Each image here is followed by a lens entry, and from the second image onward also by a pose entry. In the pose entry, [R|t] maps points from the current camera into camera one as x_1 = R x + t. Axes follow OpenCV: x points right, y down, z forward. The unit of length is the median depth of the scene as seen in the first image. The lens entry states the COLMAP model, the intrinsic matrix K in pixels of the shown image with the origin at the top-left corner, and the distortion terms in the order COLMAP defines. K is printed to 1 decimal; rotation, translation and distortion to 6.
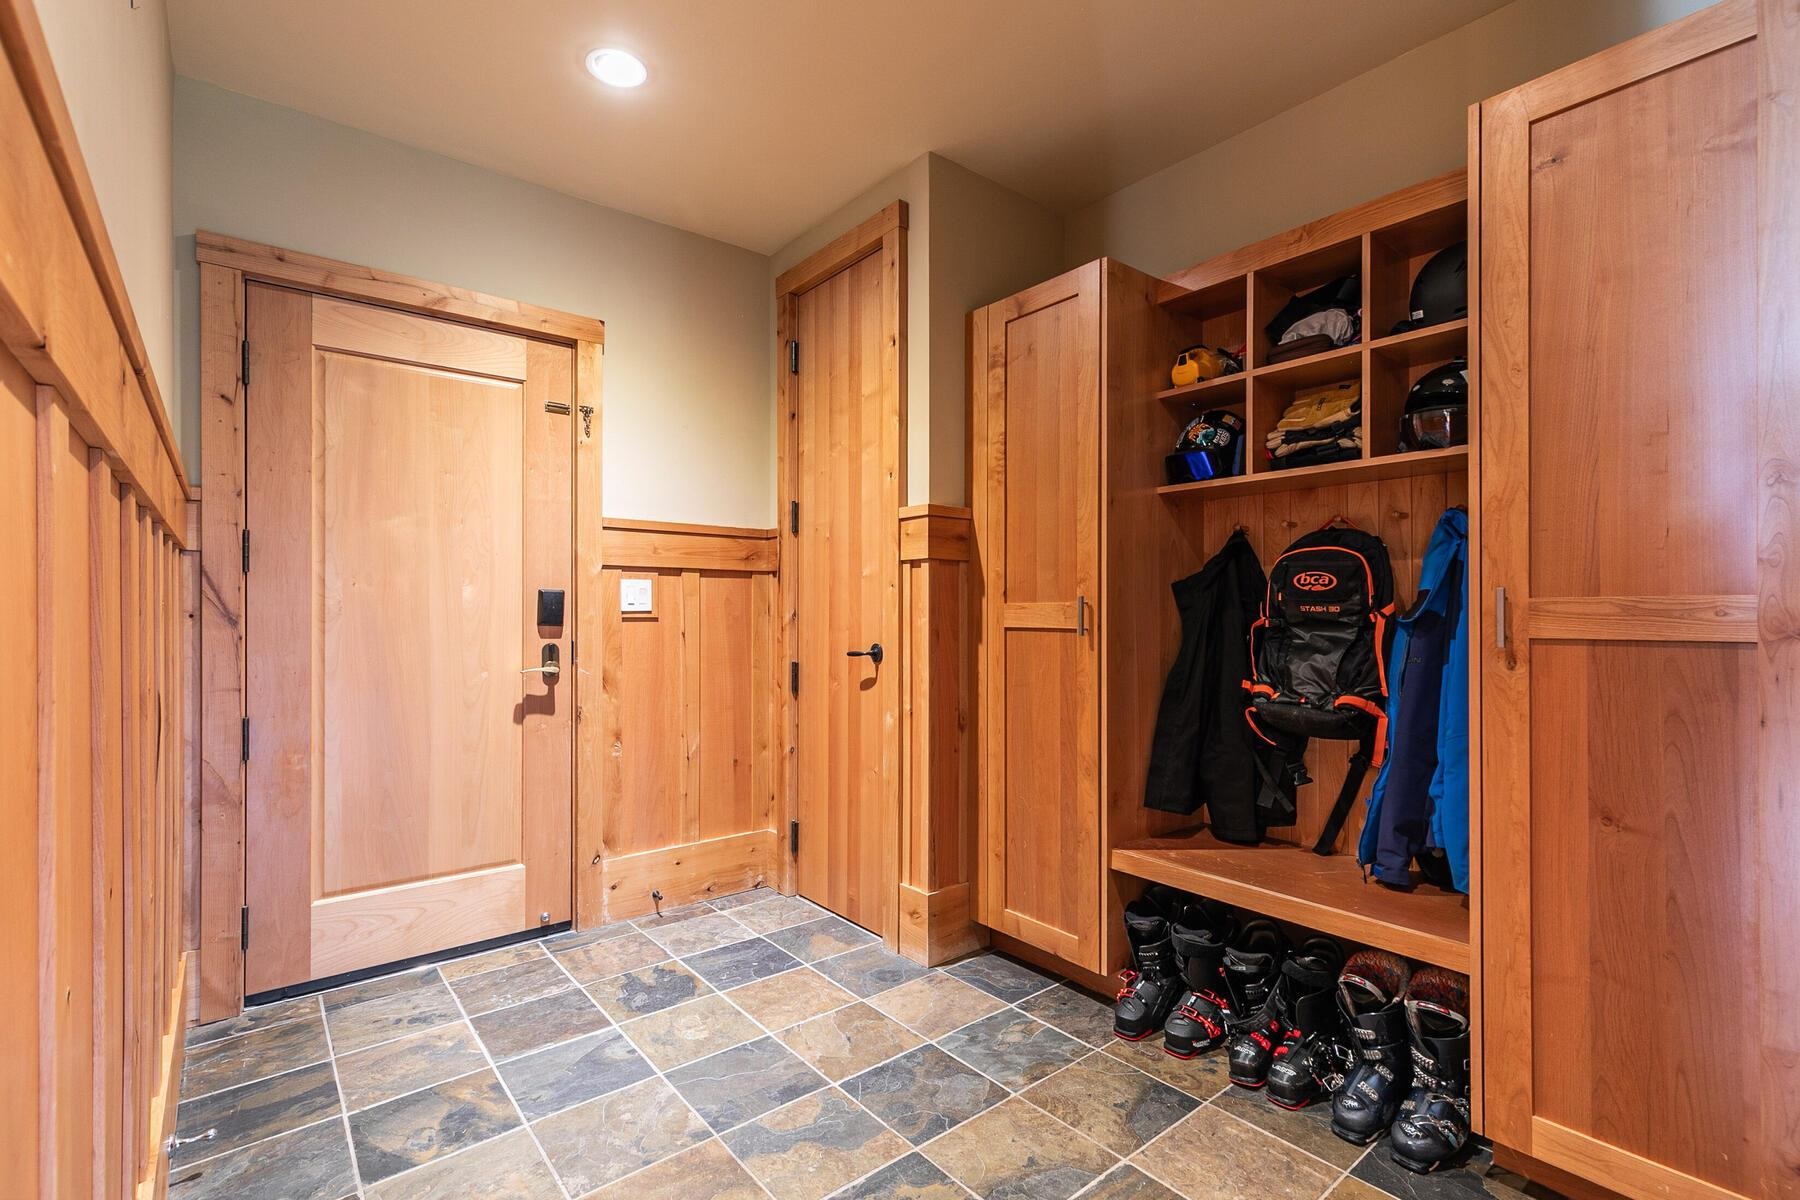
lens RADIAL K [[816.4, 0, 906.7], [0, 816.4, 607.7], [0, 0, 1]] dist [0.001655, 0.000320]
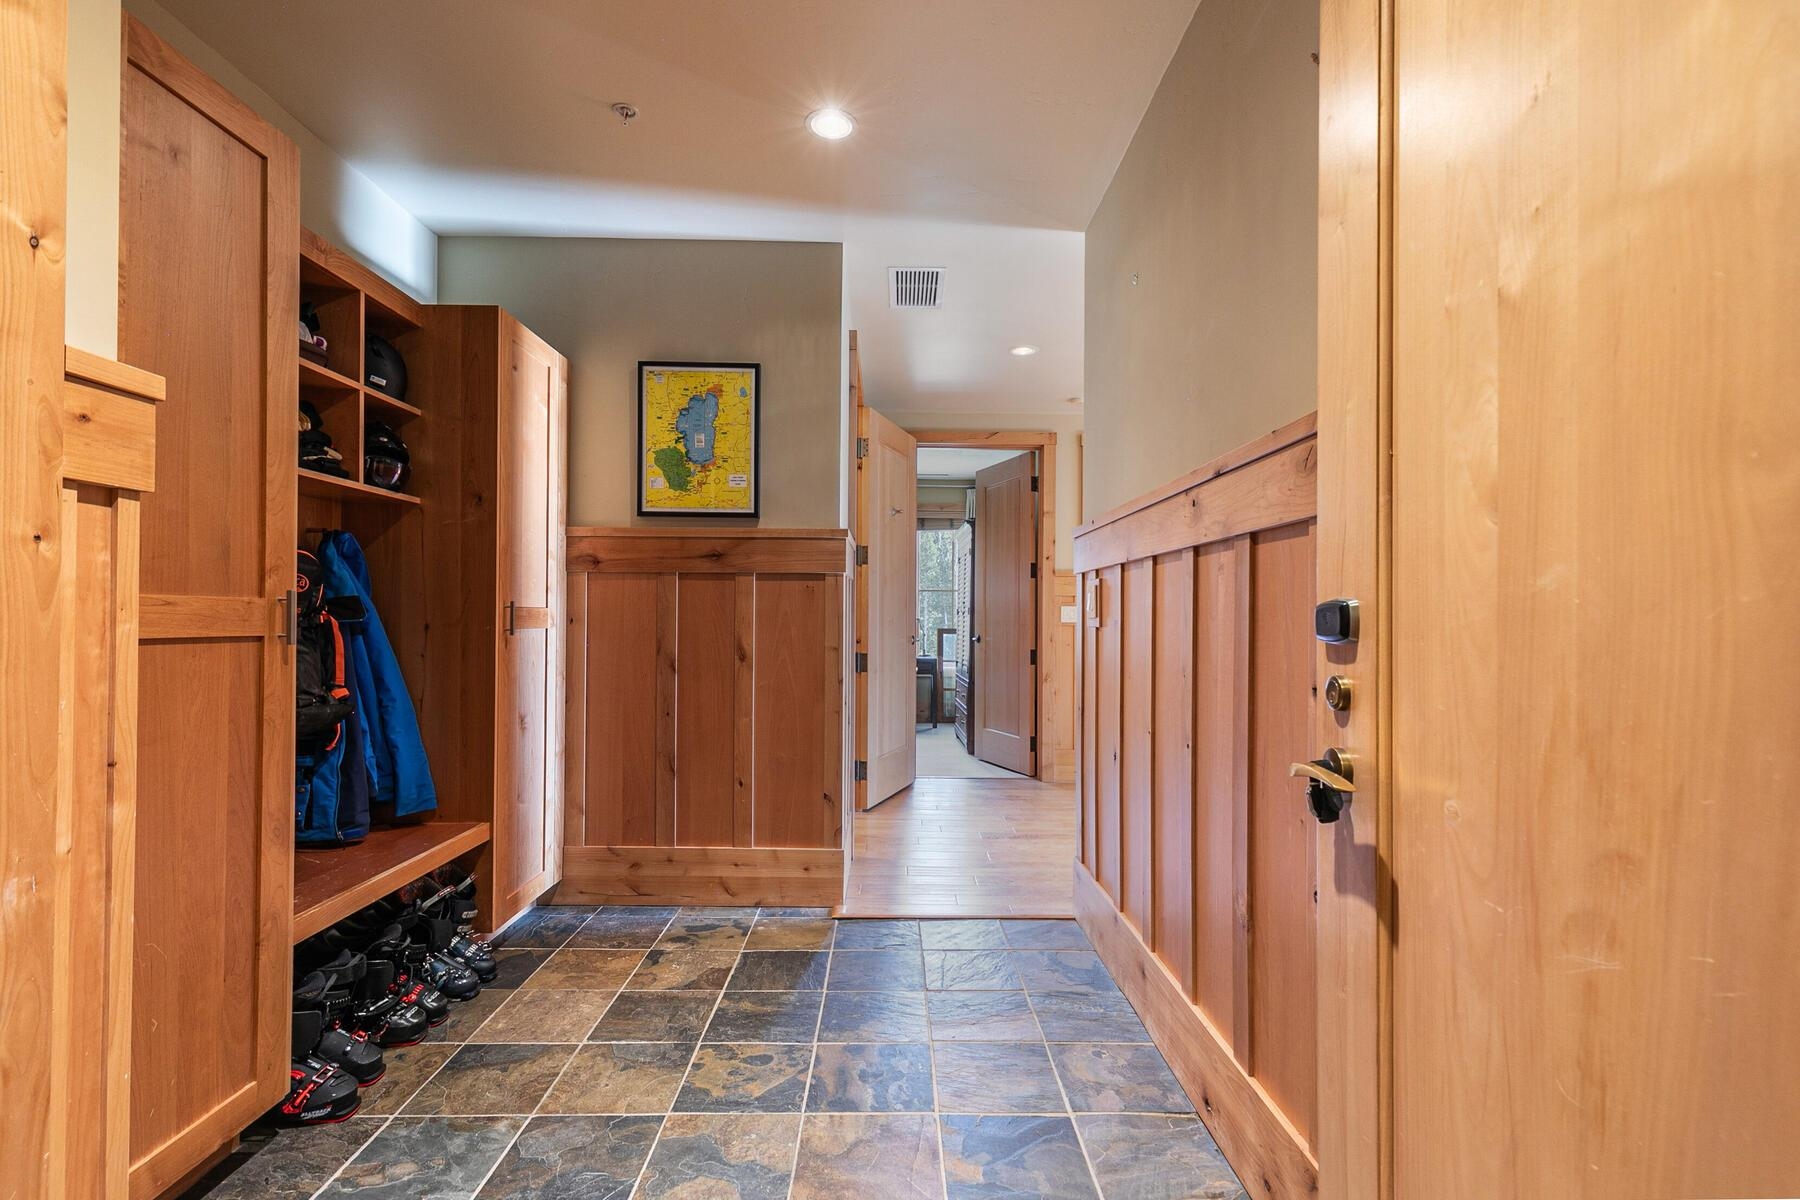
lens RADIAL K [[816.4, 0, 906.7], [0, 816.4, 607.7], [0, 0, 1]] dist [0.001655, 0.000320]
pose [[-0.787611, 0.005079, 0.616151, -0.742556], [-0.007682, 0.999807, -0.018062, 0.011461], [-0.616124, -0.018959, -0.787421, 1.372727]]
